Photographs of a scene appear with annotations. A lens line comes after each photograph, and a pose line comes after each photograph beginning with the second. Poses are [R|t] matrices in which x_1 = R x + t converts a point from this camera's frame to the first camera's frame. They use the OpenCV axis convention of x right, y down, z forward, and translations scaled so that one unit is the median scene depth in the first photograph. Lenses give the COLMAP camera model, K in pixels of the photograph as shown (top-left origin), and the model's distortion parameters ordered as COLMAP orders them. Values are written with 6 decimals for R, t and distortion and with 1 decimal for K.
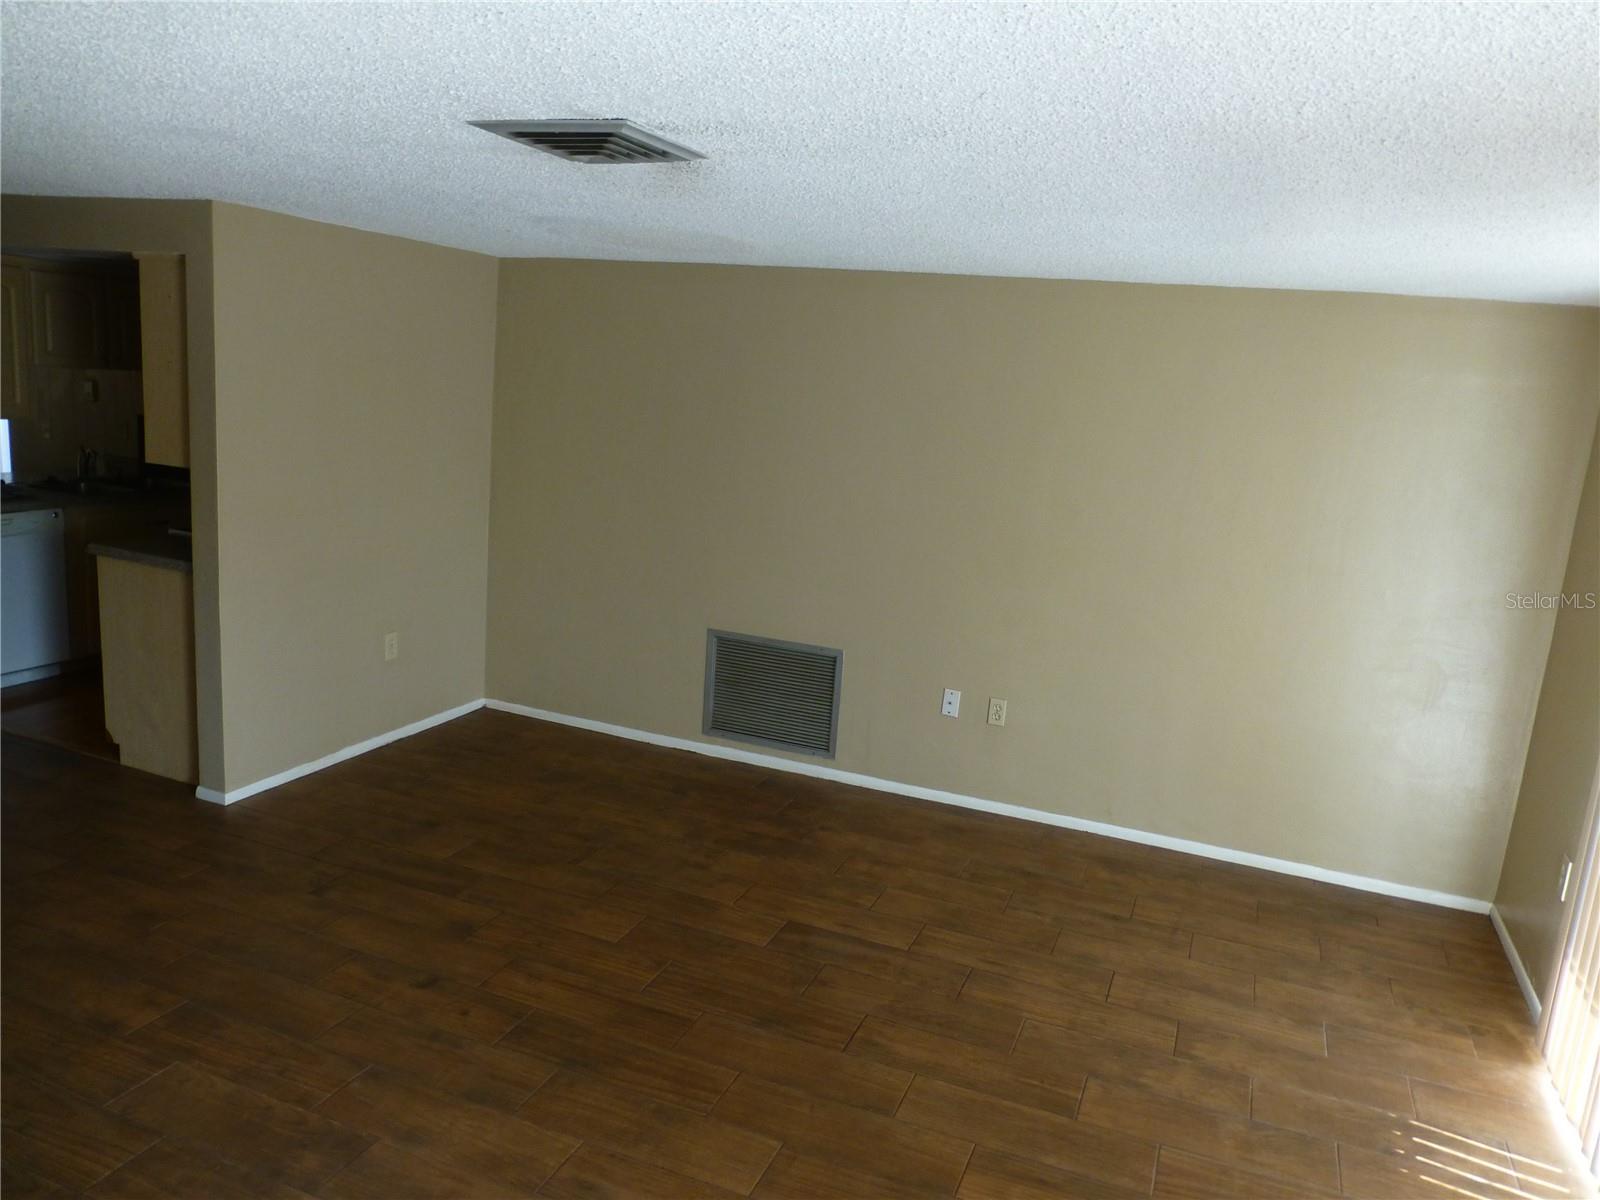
lens RADIAL K [[1162.3, 0, 814.4], [0, 1162.3, 599.5], [0, 0, 1]] dist [-0.028141, 0.010878]
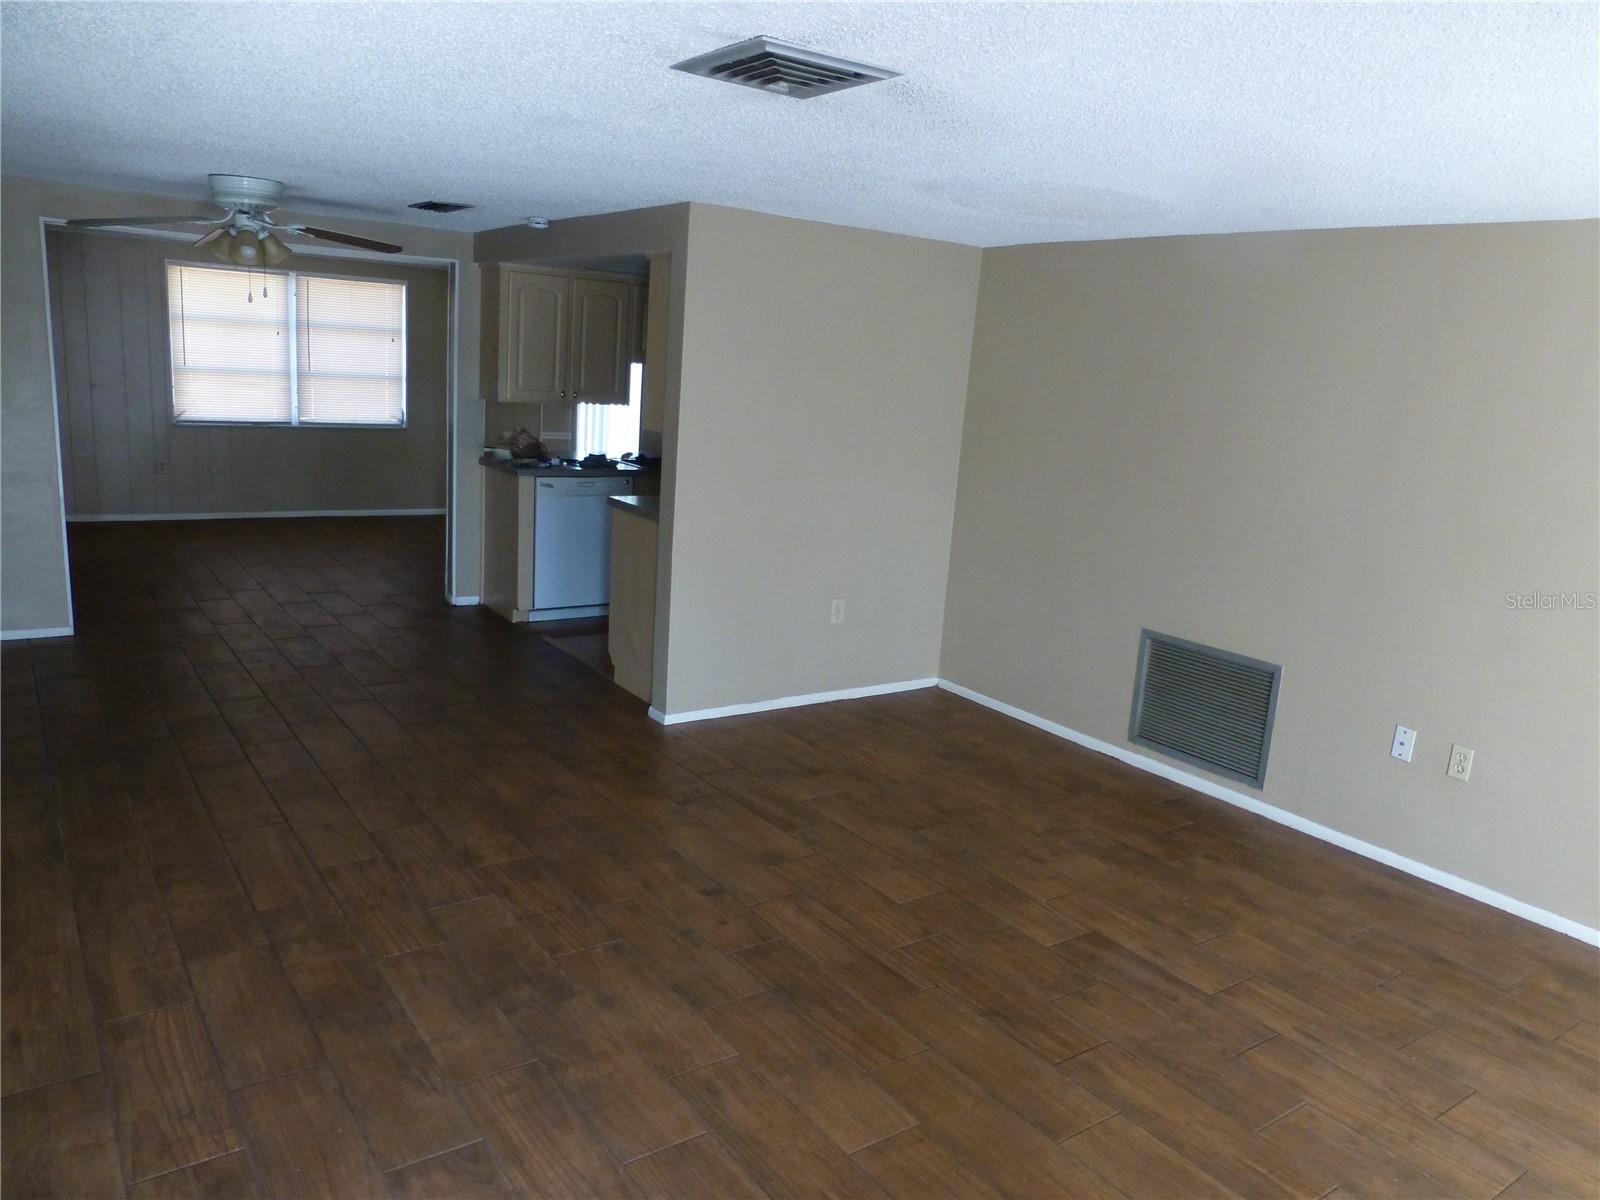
lens RADIAL K [[1161.8, 0, 800.0], [0, 1161.8, 600.0], [0, 0, 1]] dist [-0.027308, -0.024159]
pose [[0.834701, 0.091910, -0.542980, 0.243260], [-0.107866, 0.994162, 0.002463, 0.039925], [0.540036, 0.056513, 0.839742, 0.096322]]
